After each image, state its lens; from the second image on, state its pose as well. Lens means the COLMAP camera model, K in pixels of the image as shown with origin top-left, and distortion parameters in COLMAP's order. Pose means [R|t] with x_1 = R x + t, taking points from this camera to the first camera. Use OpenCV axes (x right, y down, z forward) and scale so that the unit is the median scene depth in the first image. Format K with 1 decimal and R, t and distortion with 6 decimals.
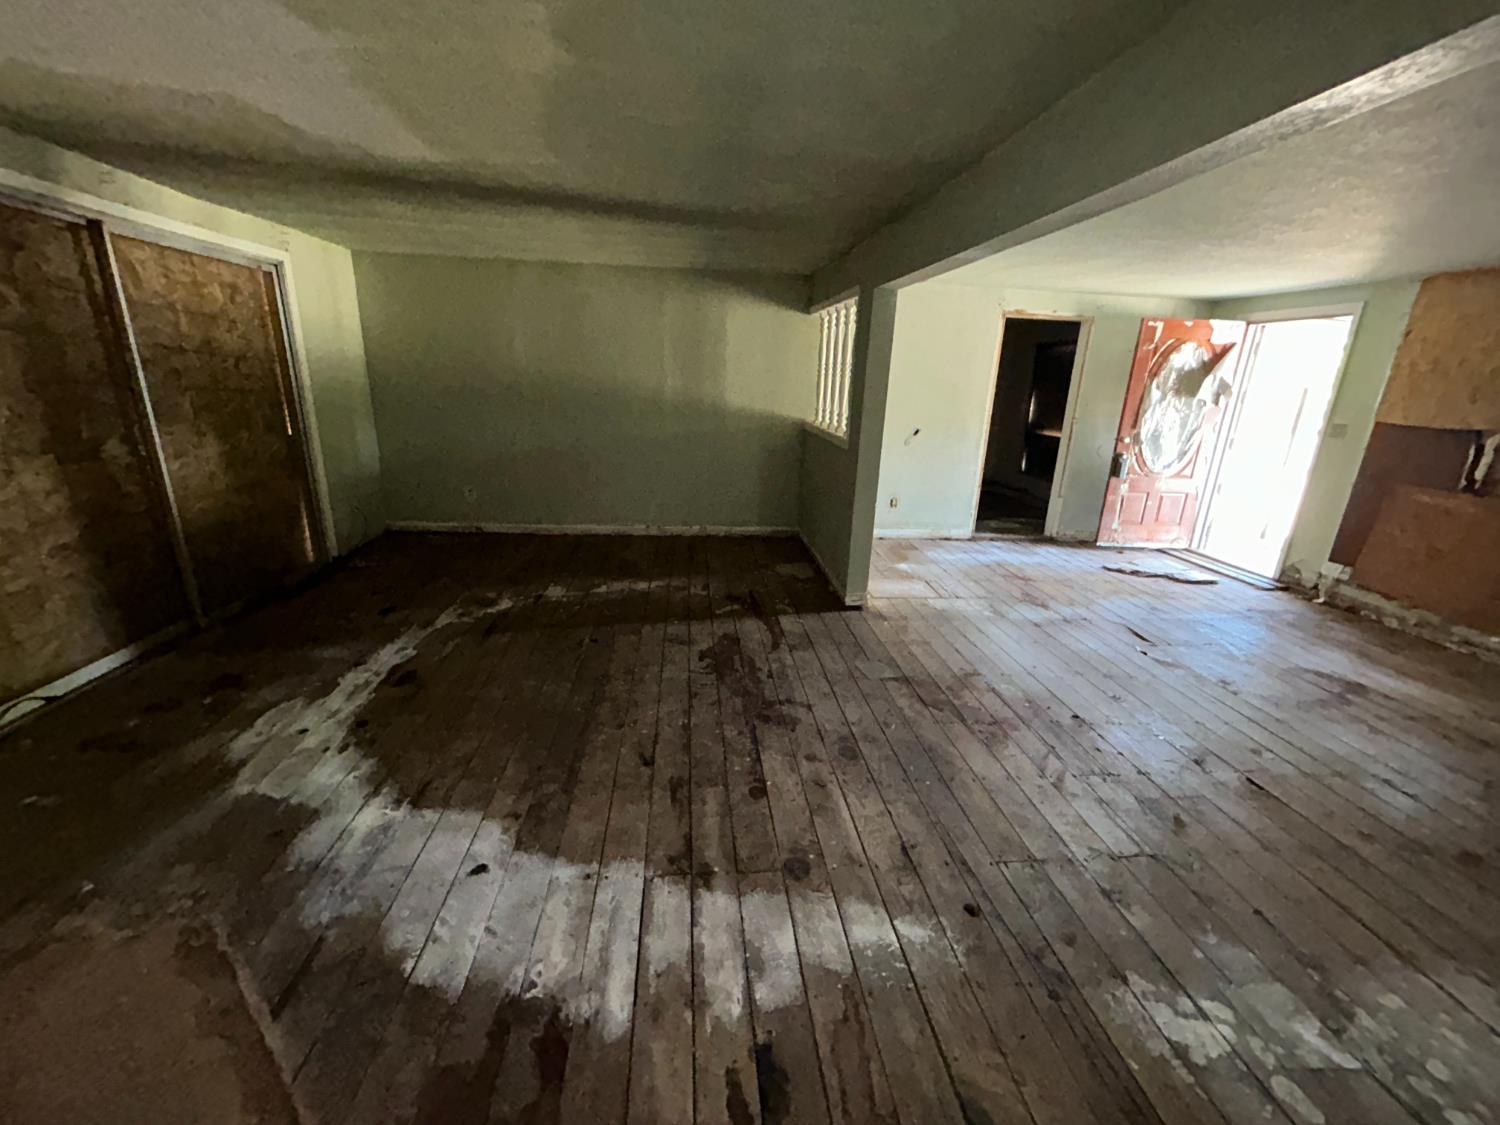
lens RADIAL K [[604.6, 0, 748.9], [0, 604.6, 562.2], [0, 0, 1]] dist [-0.001272, 0.000831]
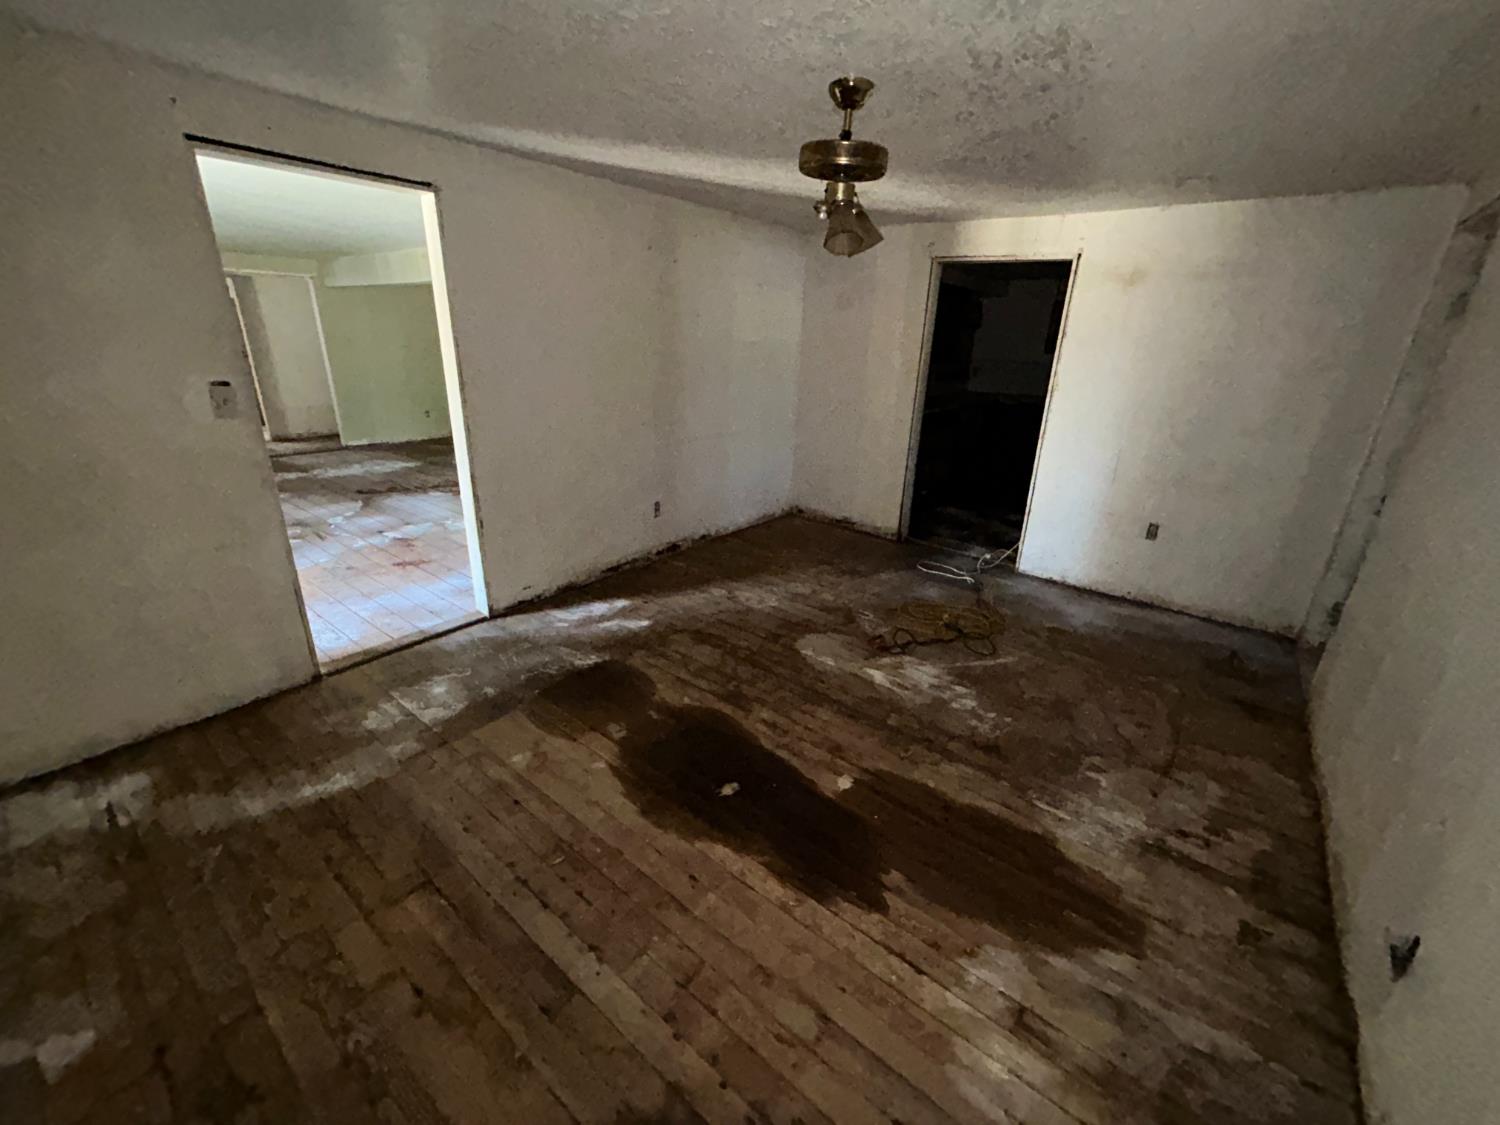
lens RADIAL K [[604.6, 0, 752.3], [0, 604.6, 557.4], [0, 0, 1]] dist [-0.001272, 0.000831]
pose [[-0.691549, 0.191086, -0.696596, 0.842095], [-0.262862, 0.831677, 0.489098, -0.629790], [0.672803, 0.521344, -0.524917, 2.110883]]
